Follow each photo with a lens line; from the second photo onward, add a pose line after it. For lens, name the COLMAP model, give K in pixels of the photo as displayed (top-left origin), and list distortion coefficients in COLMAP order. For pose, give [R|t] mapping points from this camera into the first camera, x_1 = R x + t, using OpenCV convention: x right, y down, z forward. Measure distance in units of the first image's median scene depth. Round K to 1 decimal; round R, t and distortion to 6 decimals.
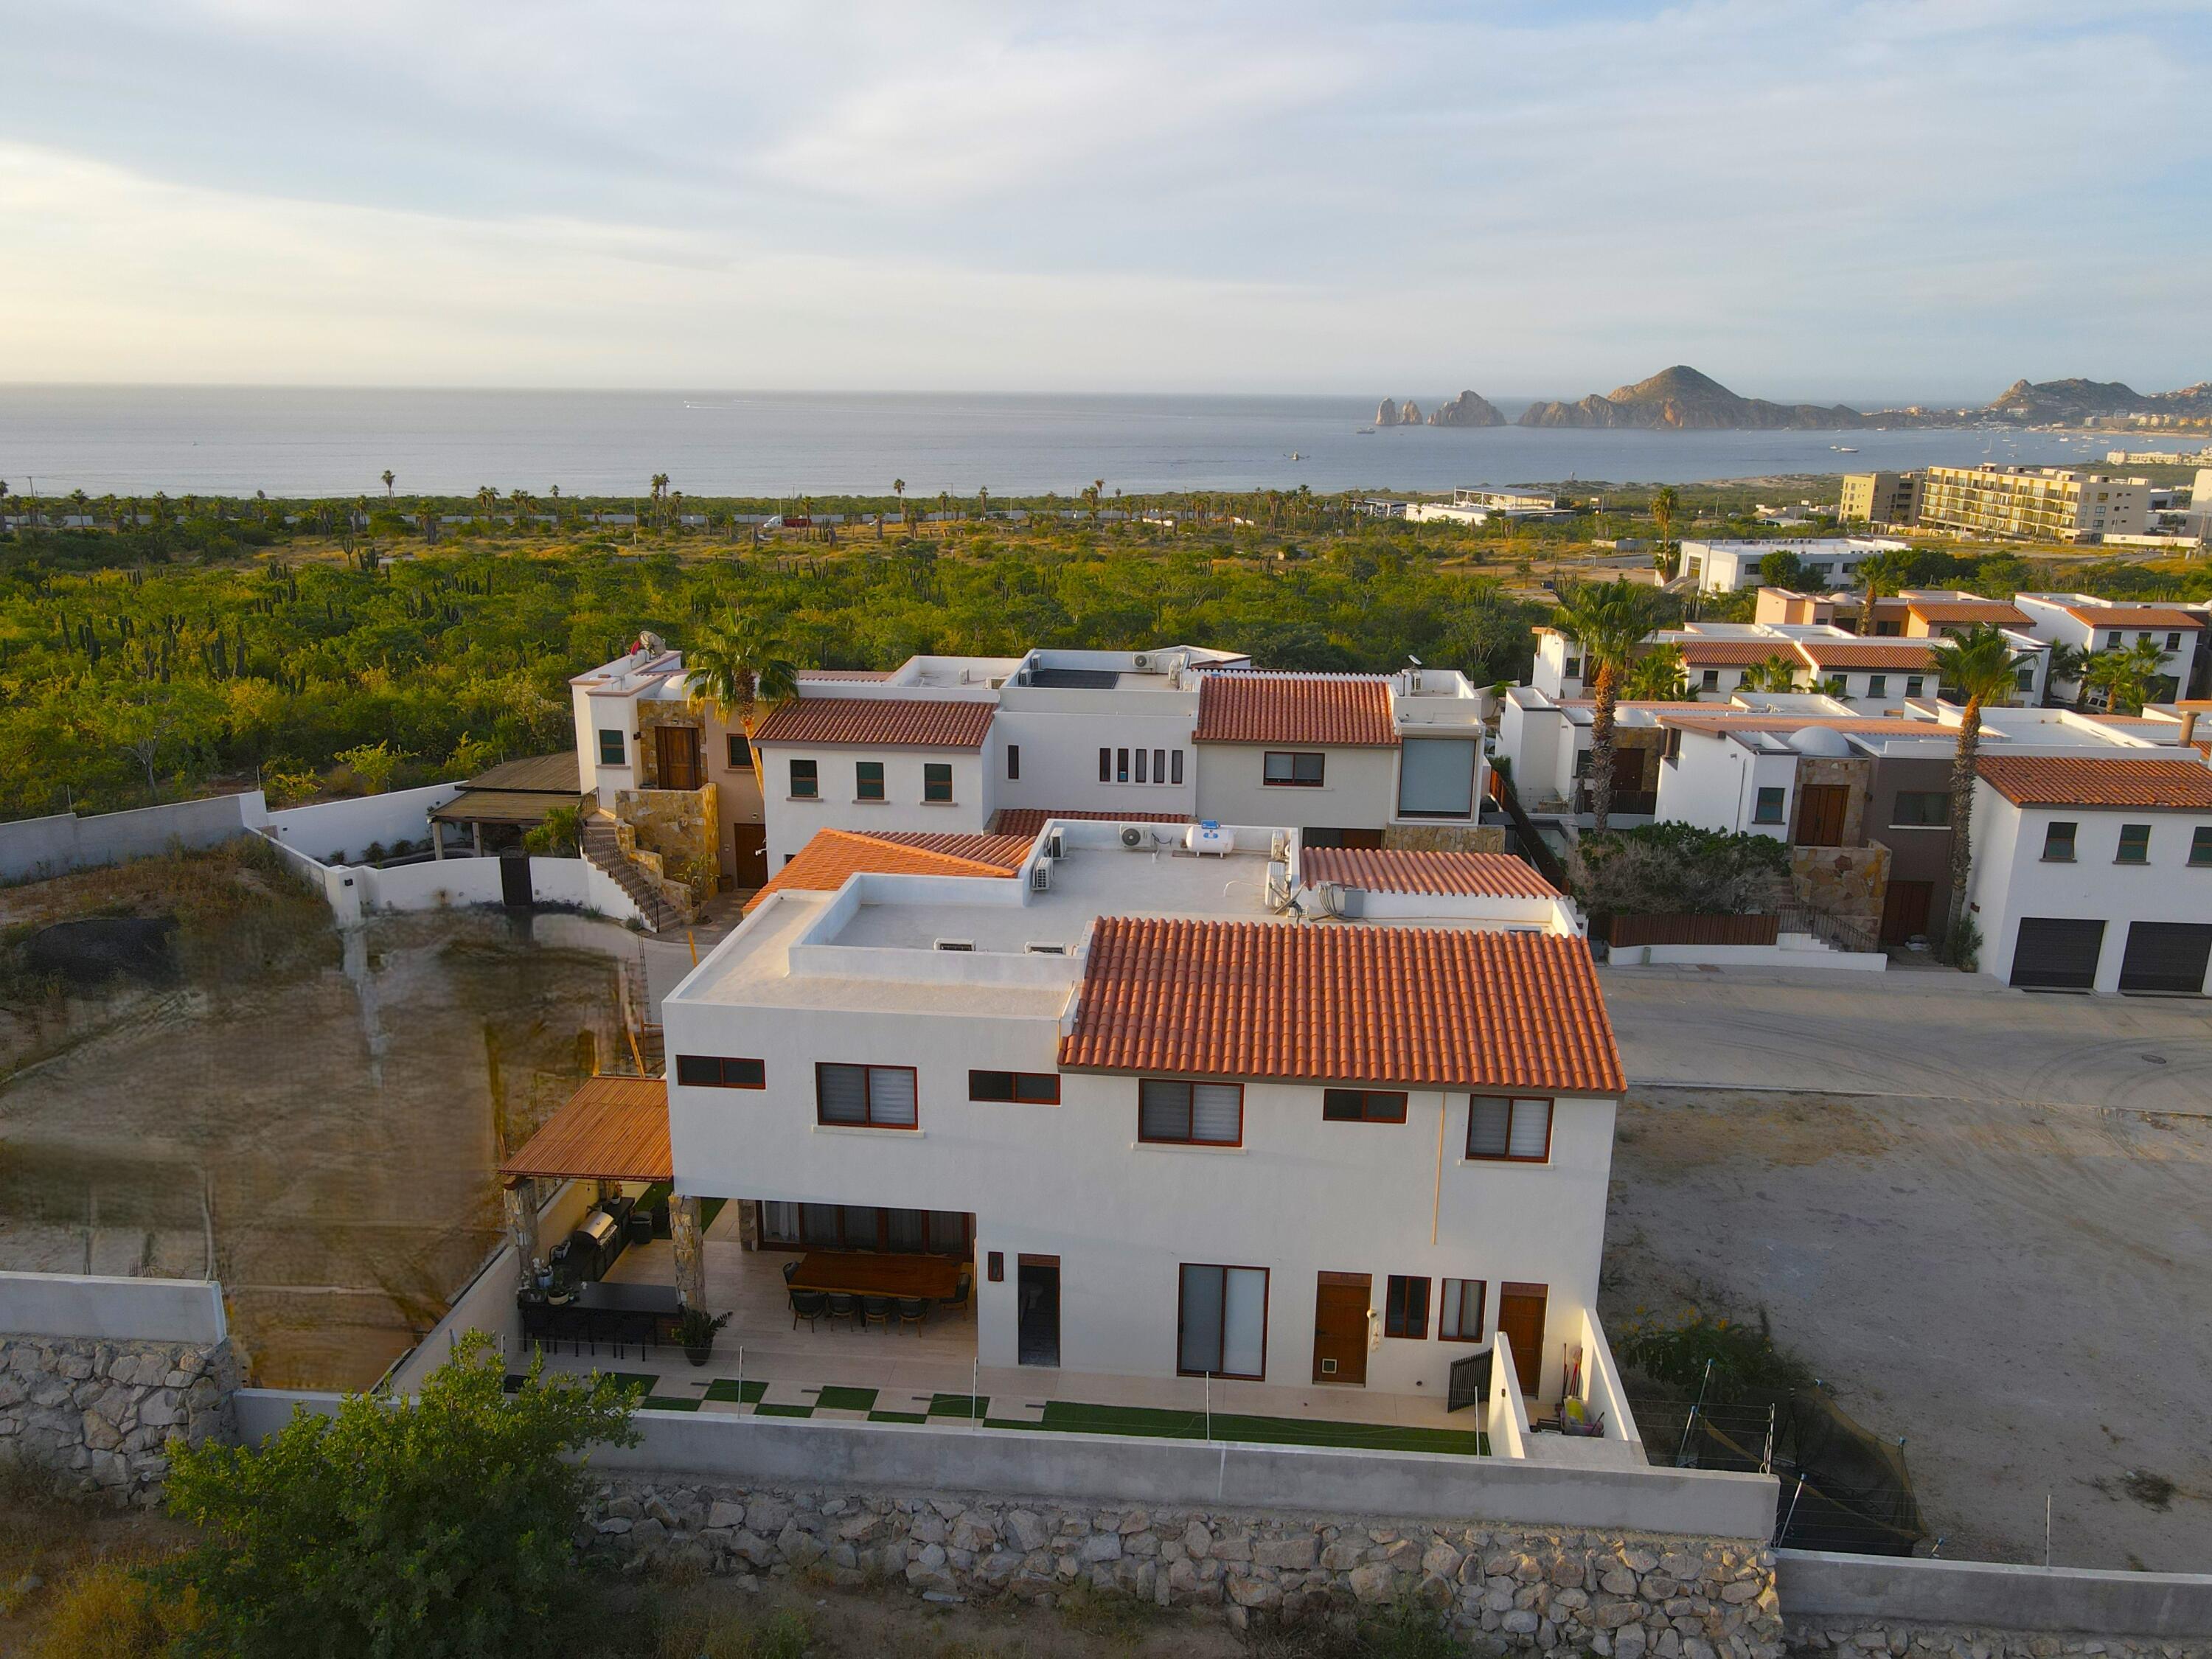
lens RADIAL K [[1611.9, 0, 1103.0], [0, 1611.9, 829.8], [0, 0, 1]] dist [0.010157, 0.015389]
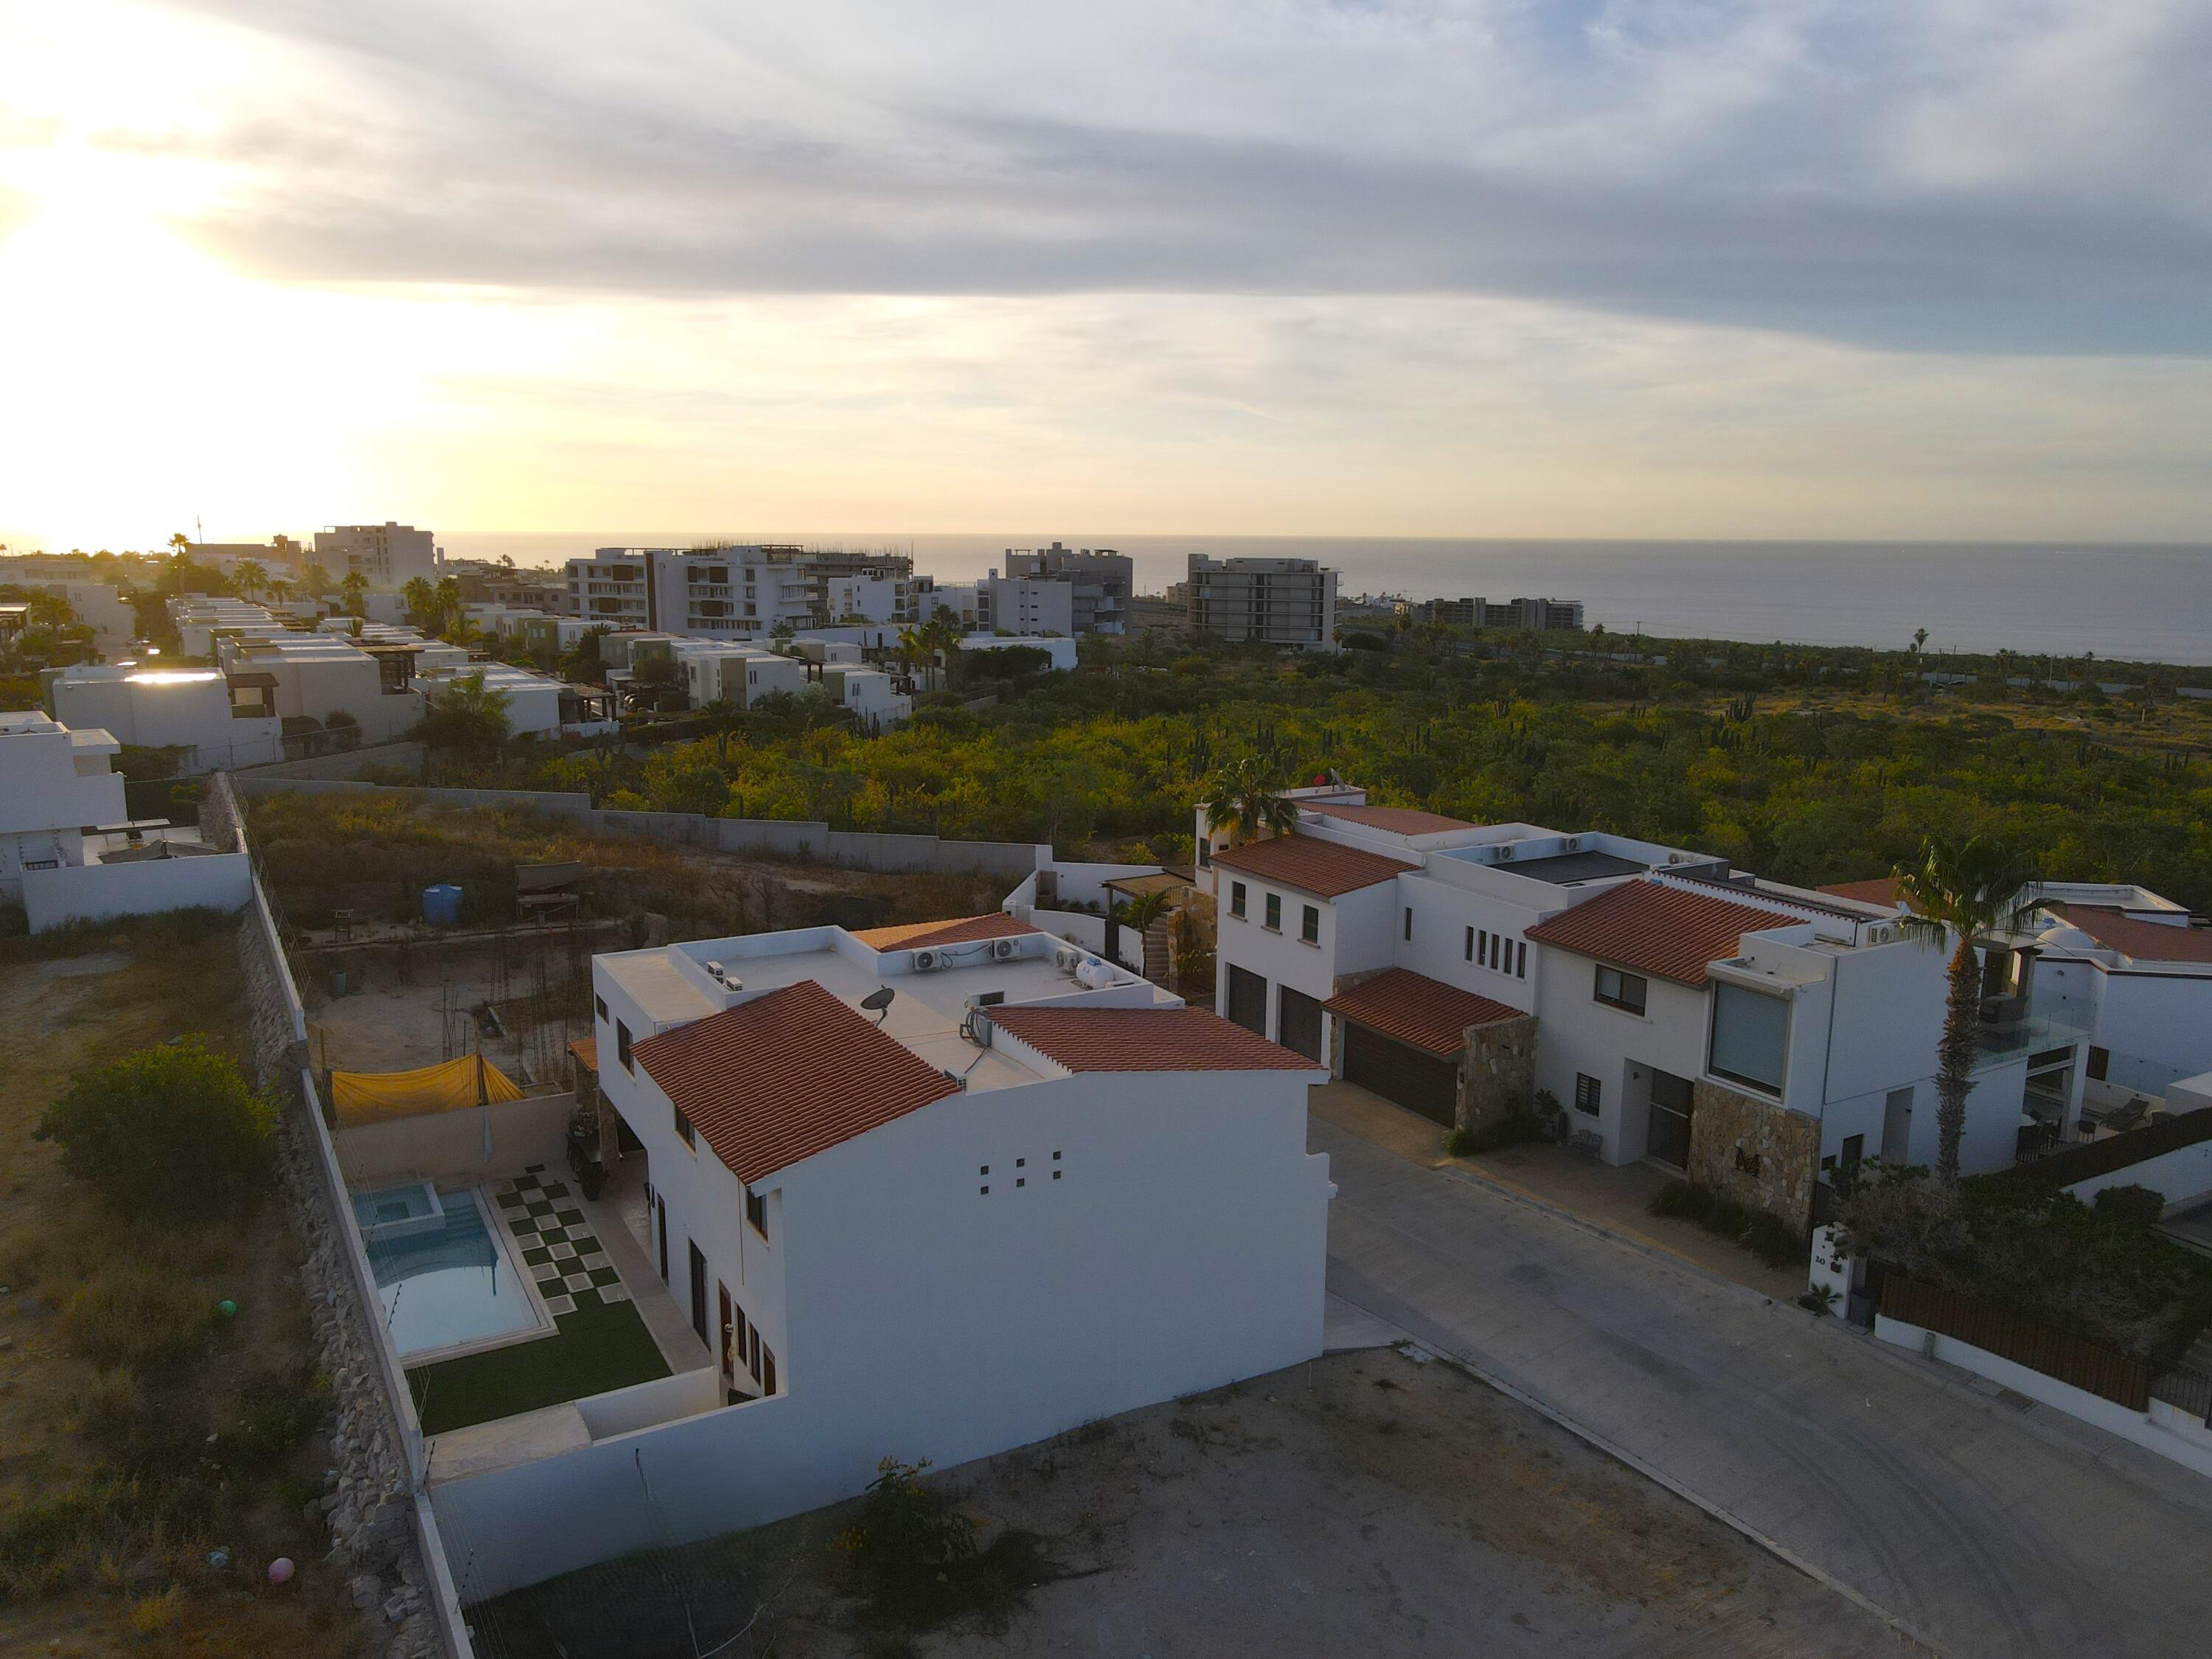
lens RADIAL K [[1611.9, 0, 1100.5], [0, 1611.9, 834.4], [0, 0, 1]] dist [0.010157, 0.015389]
pose [[0.573337, 0.146772, -0.806066, 0.674863], [-0.217244, 0.975842, 0.023165, -0.081513], [0.789993, 0.161832, 0.591372, 0.238934]]
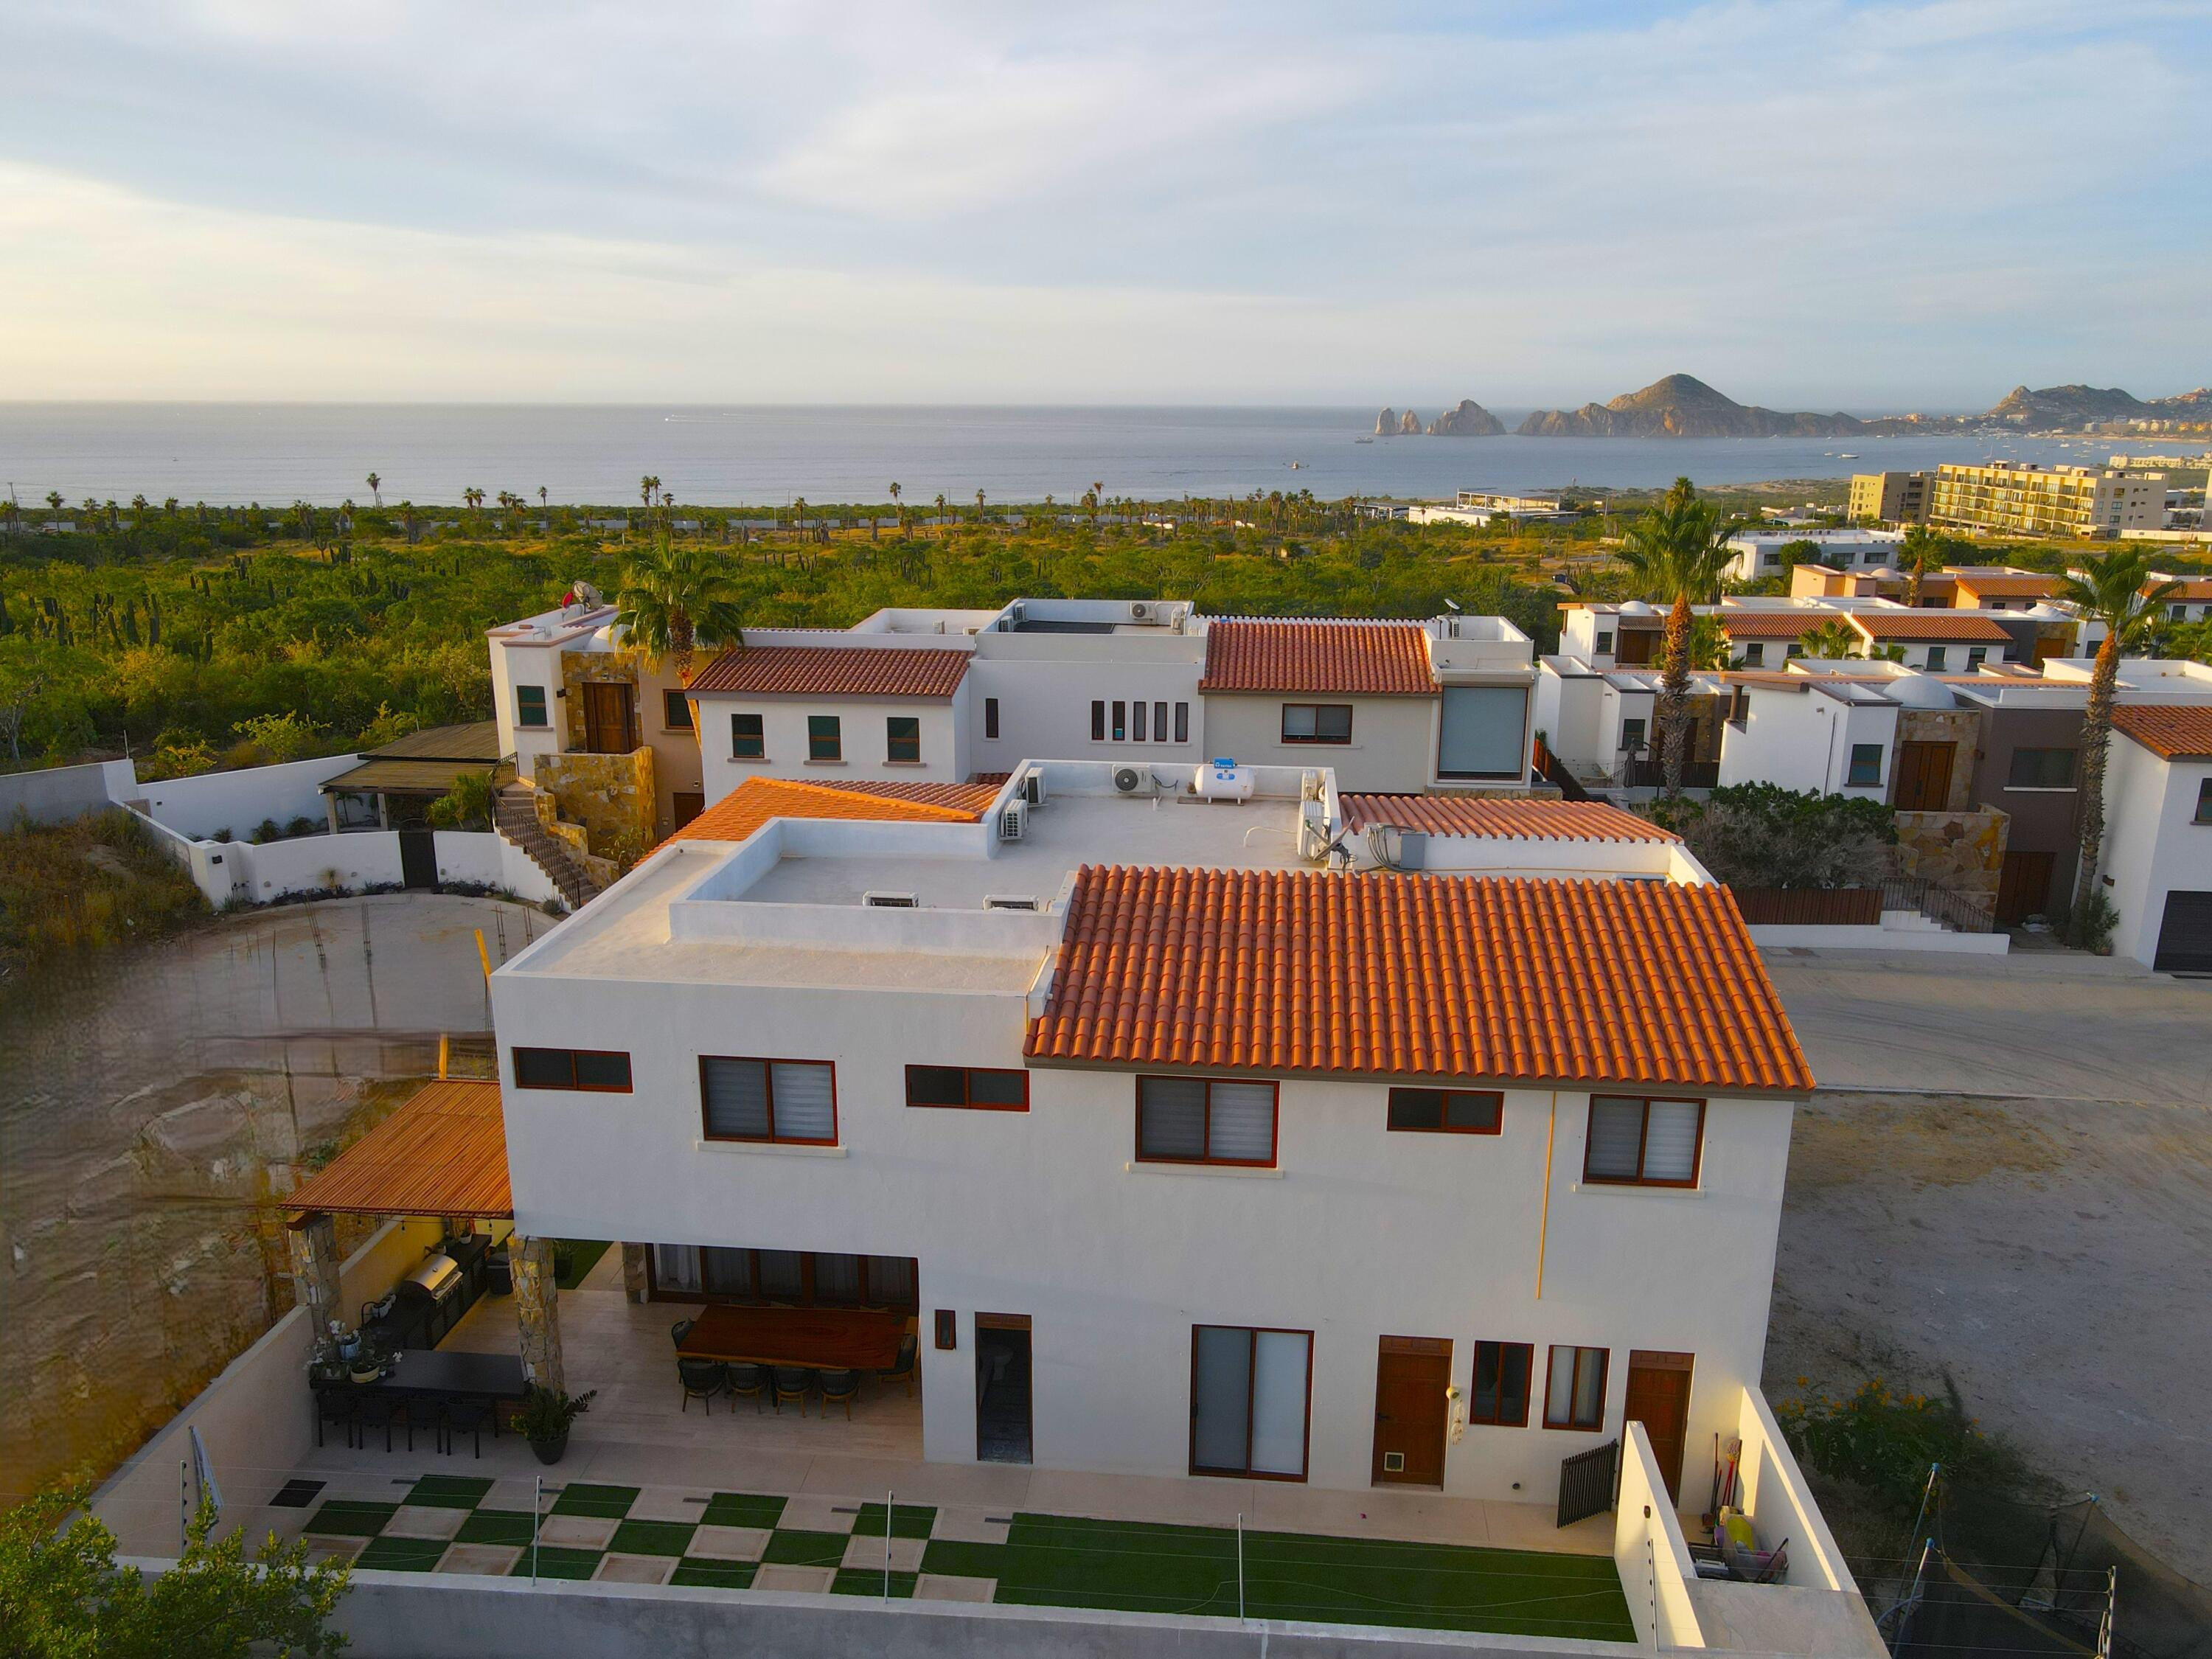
lens RADIAL K [[1611.9, 0, 1103.8], [0, 1611.9, 826.5], [0, 0, 1]] dist [0.010157, 0.015389]
pose [[0.999988, -0.004960, -0.000354, 0.004520], [0.004956, 0.999943, -0.009416, 0.025420], [0.000400, 0.009415, 0.999956, 0.140461]]
